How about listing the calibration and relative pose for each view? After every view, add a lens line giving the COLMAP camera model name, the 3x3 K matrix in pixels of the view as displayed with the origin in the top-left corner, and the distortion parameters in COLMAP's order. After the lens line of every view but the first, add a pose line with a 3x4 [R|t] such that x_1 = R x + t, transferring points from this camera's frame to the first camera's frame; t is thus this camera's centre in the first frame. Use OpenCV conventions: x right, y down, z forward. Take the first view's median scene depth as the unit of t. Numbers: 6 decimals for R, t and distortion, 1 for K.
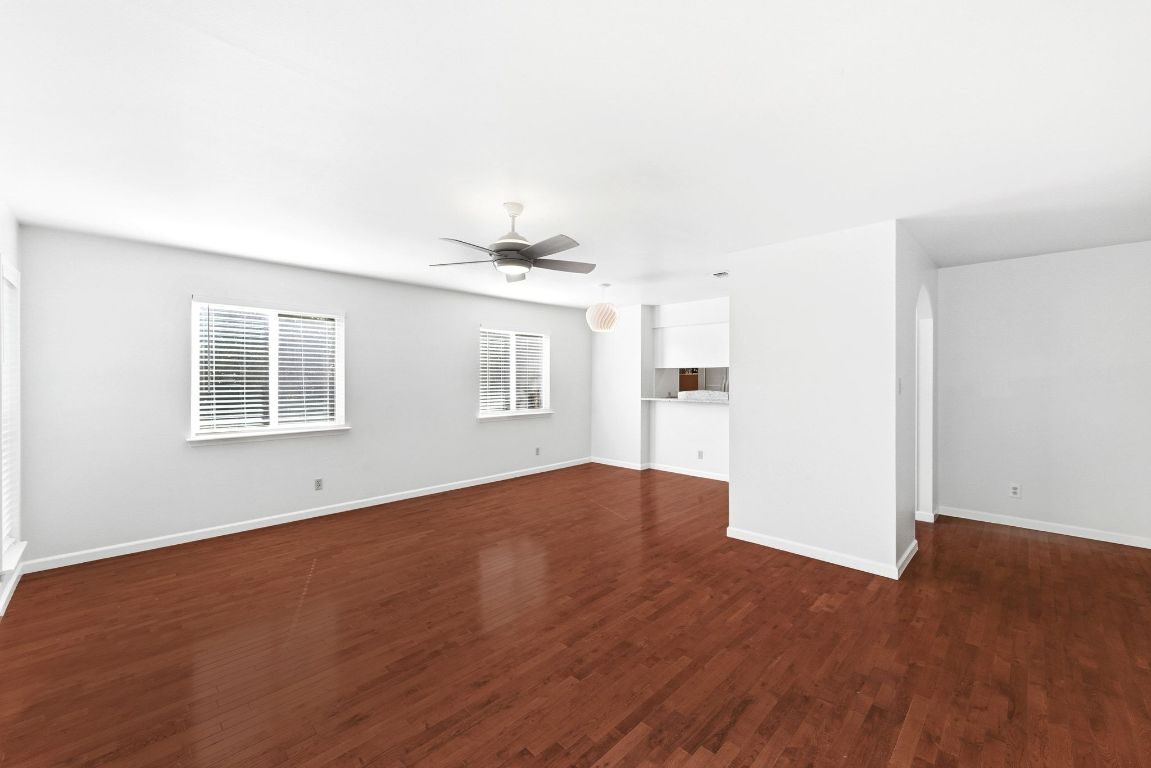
lens RADIAL K [[454.5, 0, 576.1], [0, 454.5, 380.3], [0, 0, 1]] dist [0.002186, -0.000101]
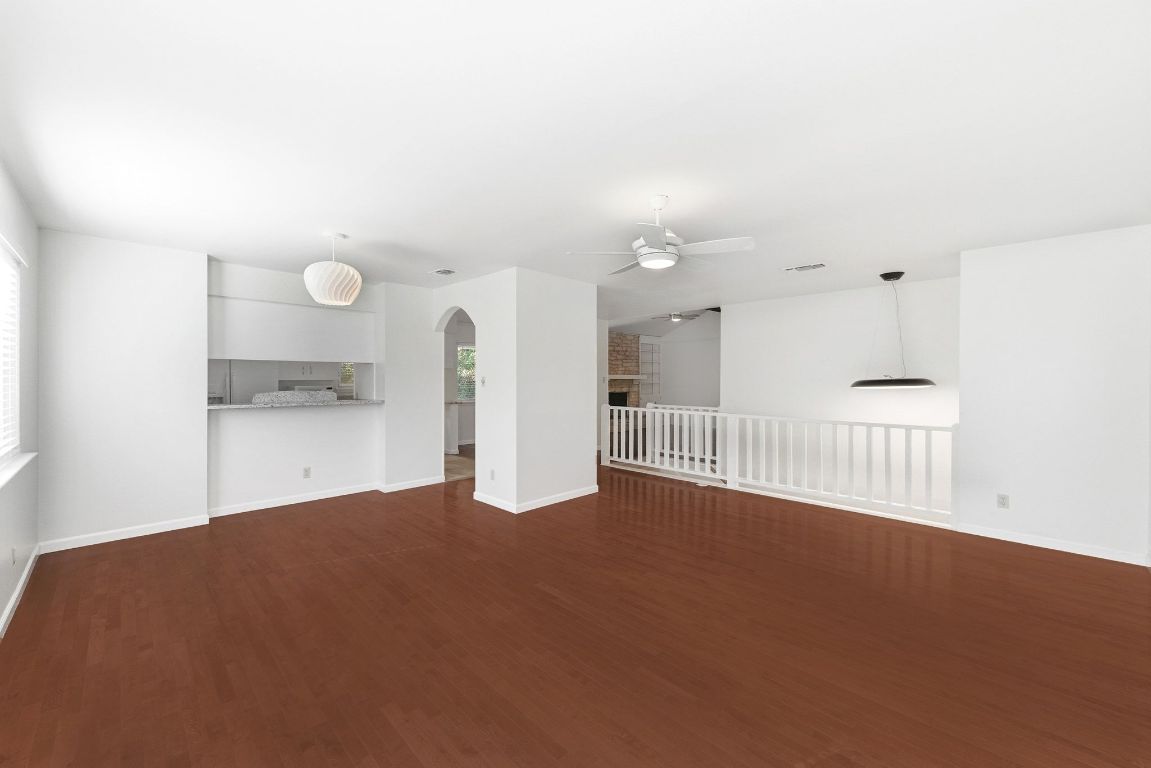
lens RADIAL K [[454.5, 0, 576.2], [0, 454.5, 379.5], [0, 0, 1]] dist [0.002186, -0.000101]
pose [[-0.003384, -0.003063, 0.999990, -0.915984], [0.002143, 0.999993, 0.003070, 0.003997], [-0.999992, 0.002154, -0.003378, 0.970084]]
